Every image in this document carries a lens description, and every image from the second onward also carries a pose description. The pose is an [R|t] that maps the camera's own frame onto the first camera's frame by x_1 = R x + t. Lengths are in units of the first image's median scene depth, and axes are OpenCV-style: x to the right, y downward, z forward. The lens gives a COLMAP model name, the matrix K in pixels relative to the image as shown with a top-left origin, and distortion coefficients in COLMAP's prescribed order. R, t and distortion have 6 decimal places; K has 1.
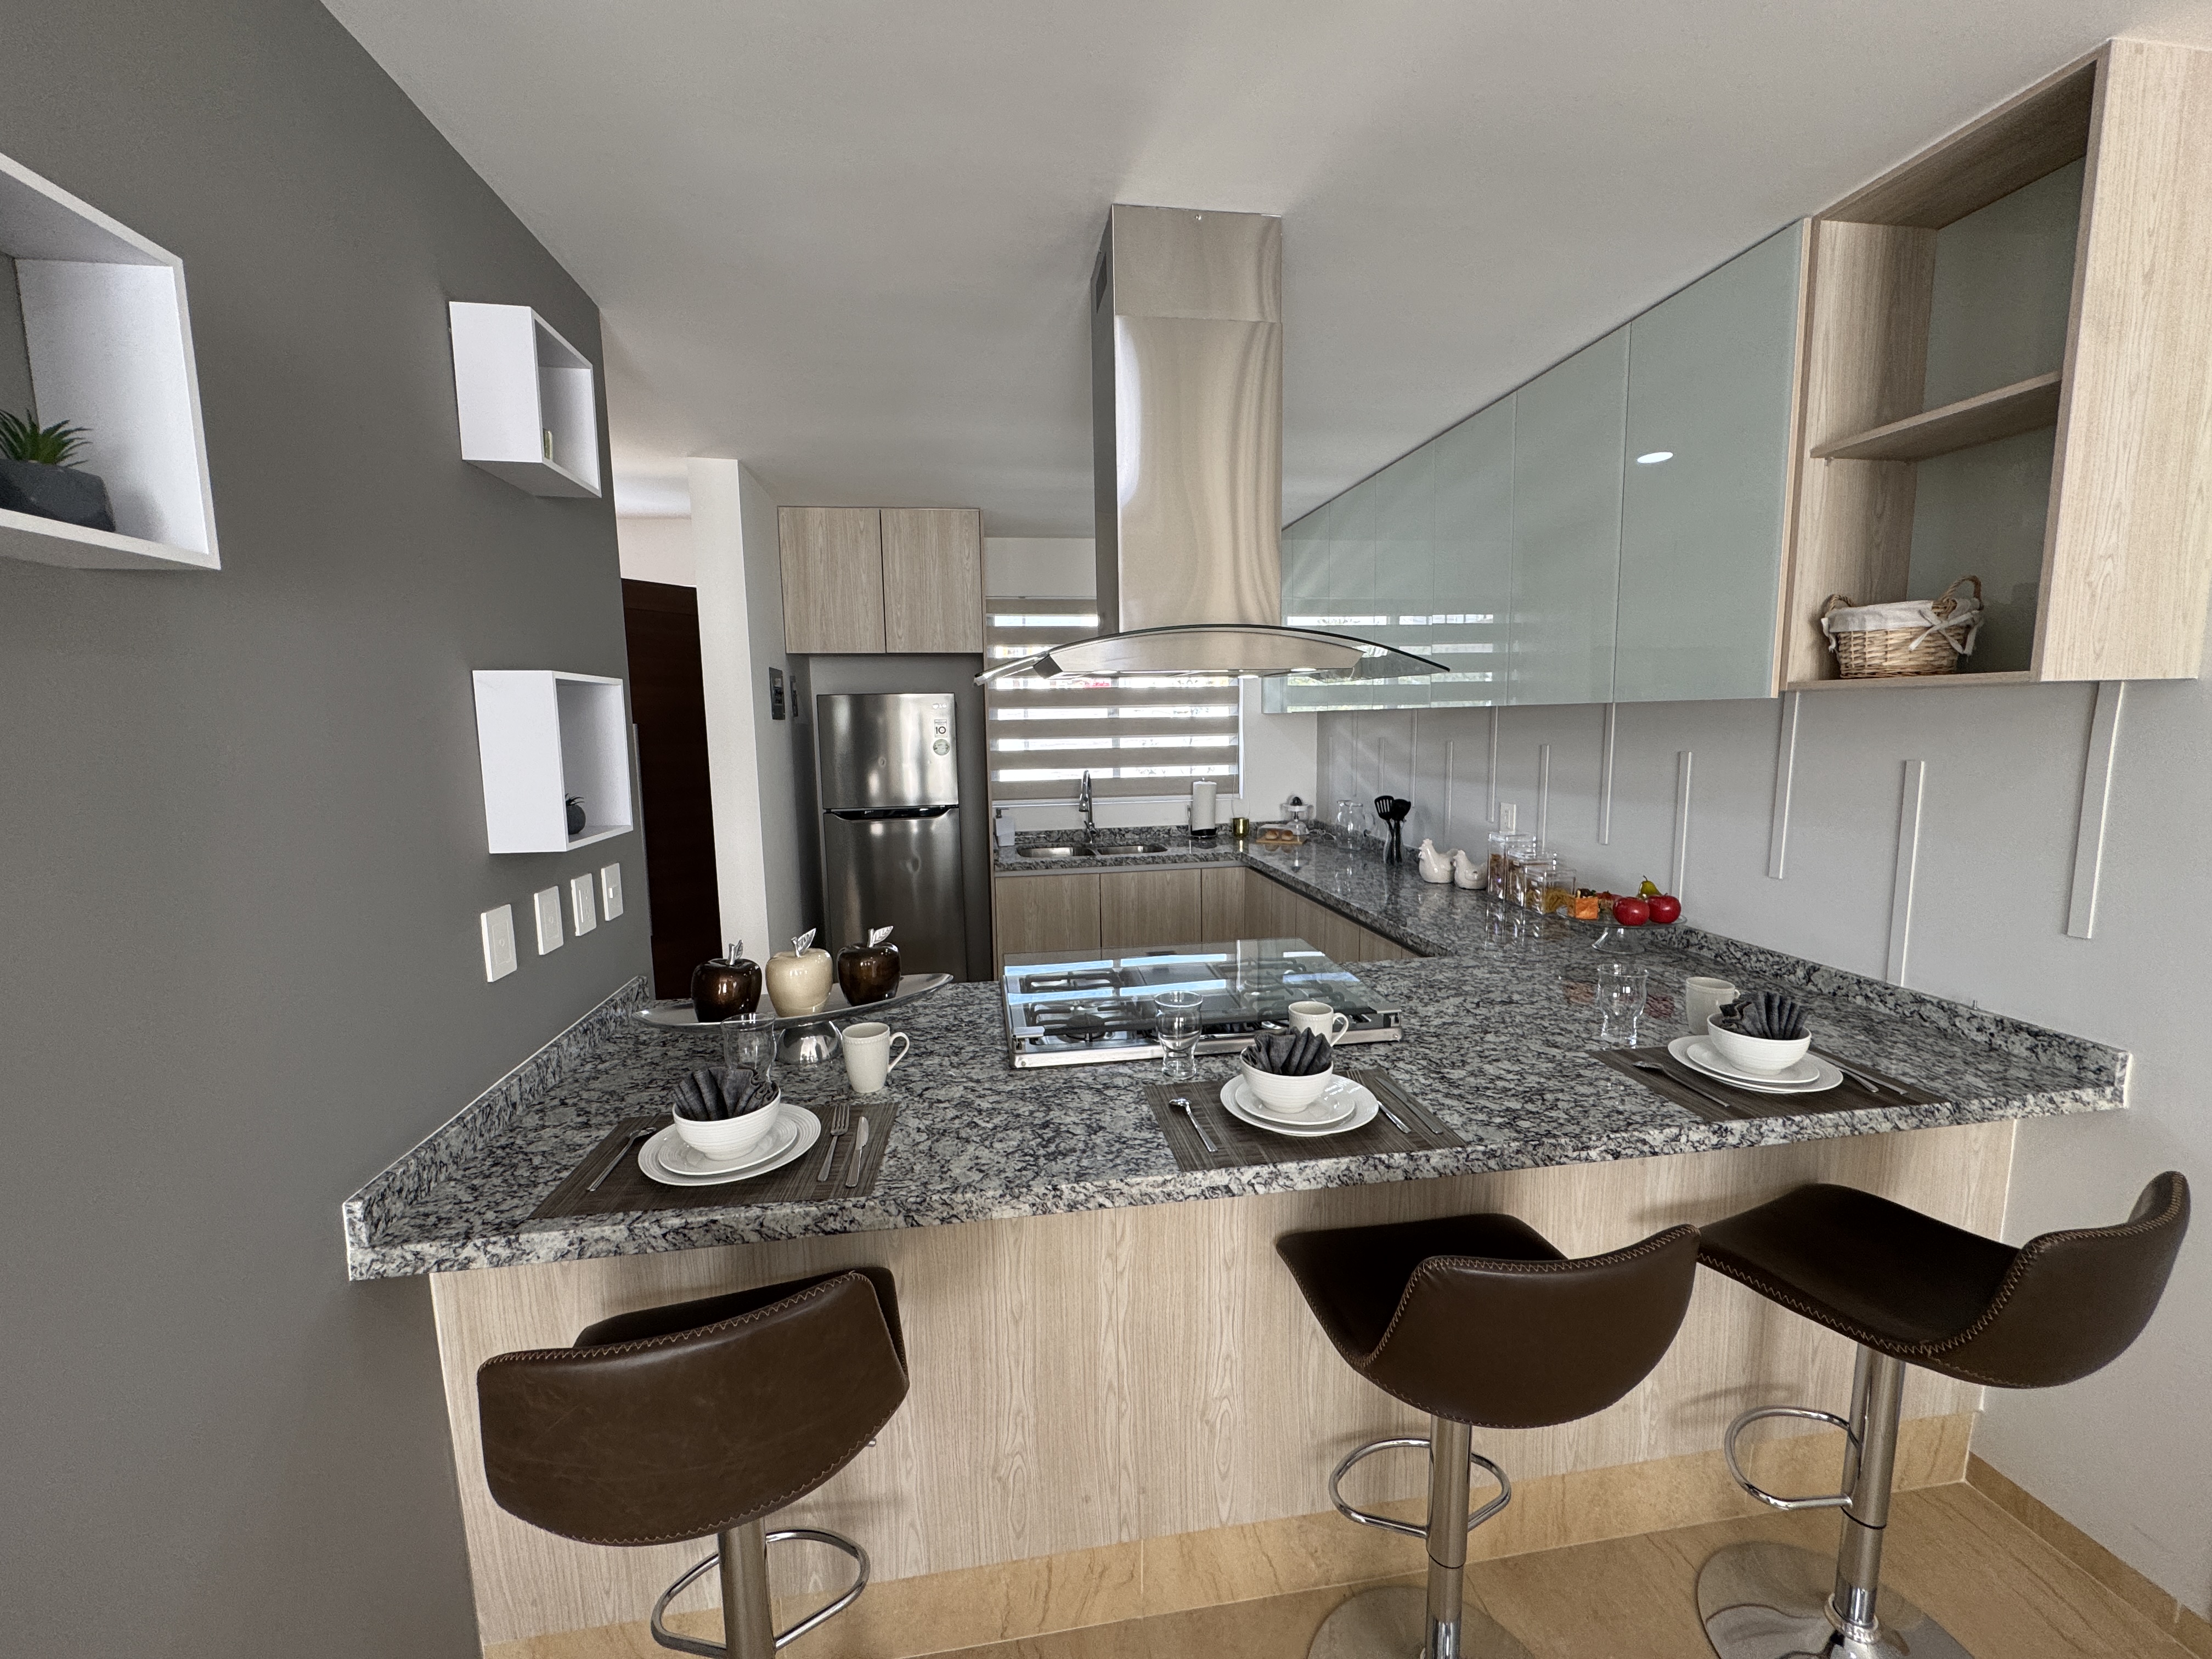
lens RADIAL K [[879.2, 0, 1097.9], [0, 879.2, 822.5], [0, 0, 1]] dist [0.000100, 0.000261]
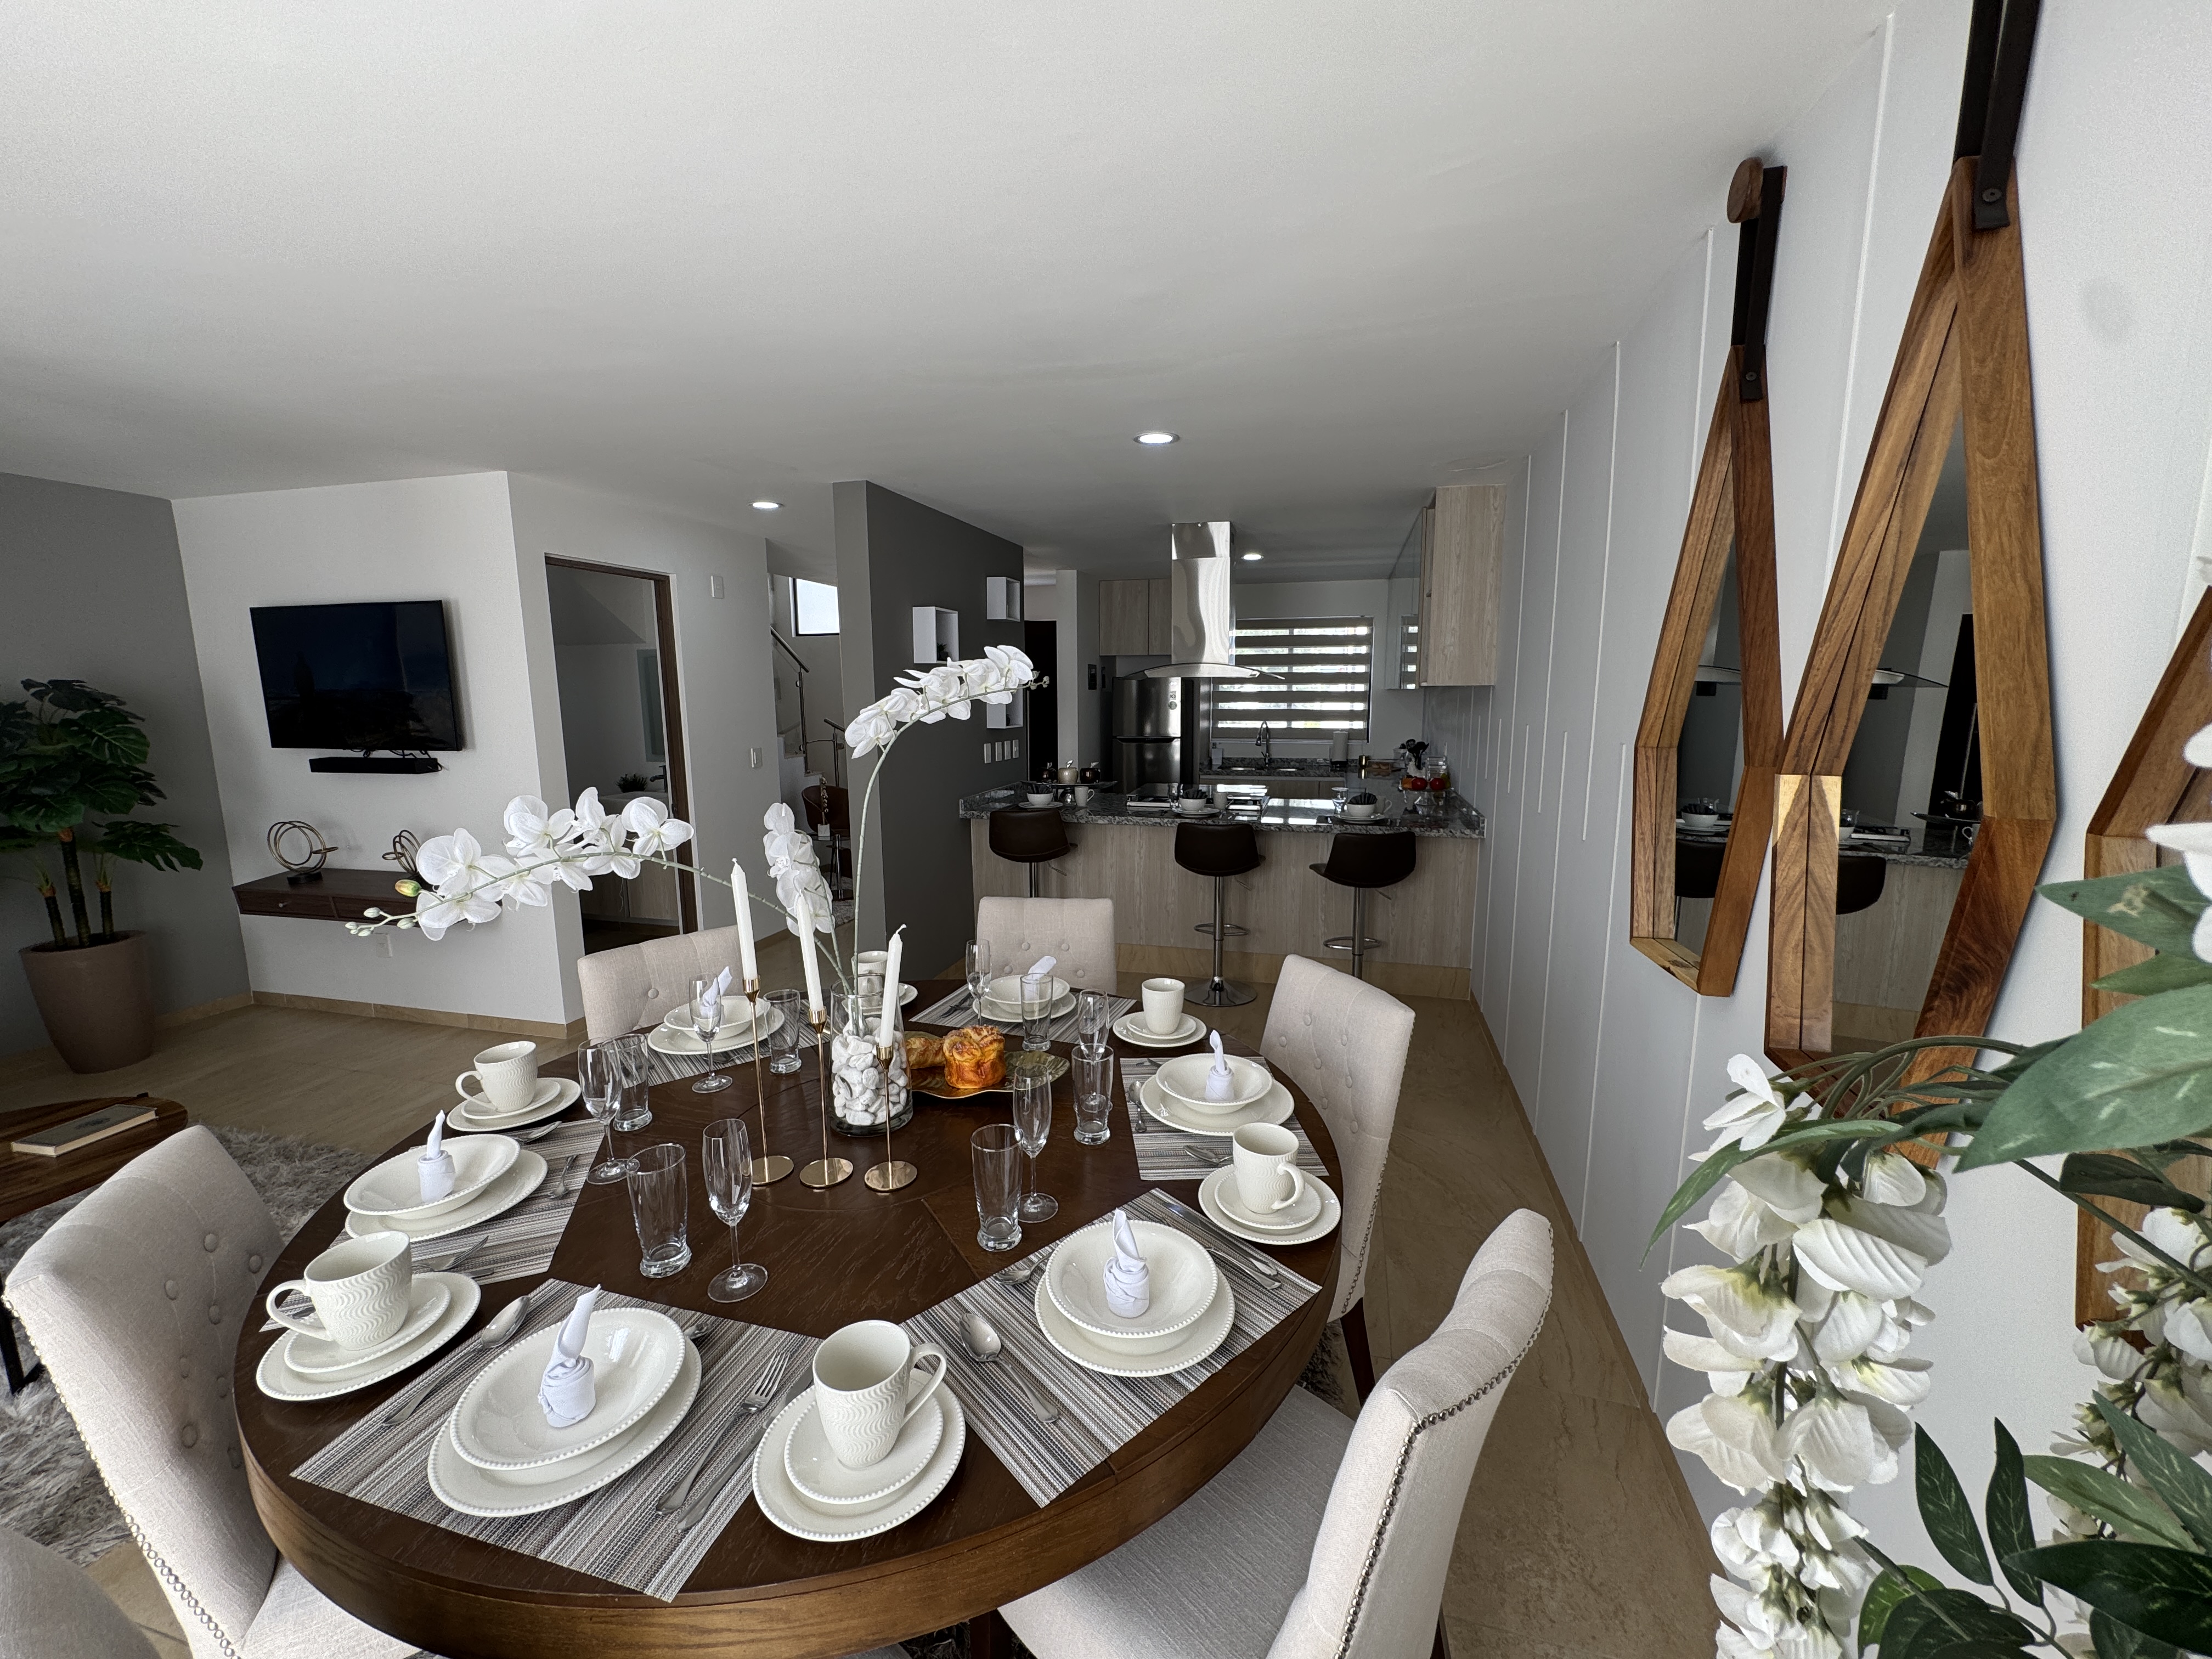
lens RADIAL K [[879.2, 0, 1097.9], [0, 879.2, 822.5], [0, 0, 1]] dist [0.000100, 0.000261]
pose [[0.914175, 0.074334, -0.398445, 0.431855], [-0.059504, 0.997001, 0.049476, 0.078047], [0.400927, -0.021520, 0.915857, -0.771579]]
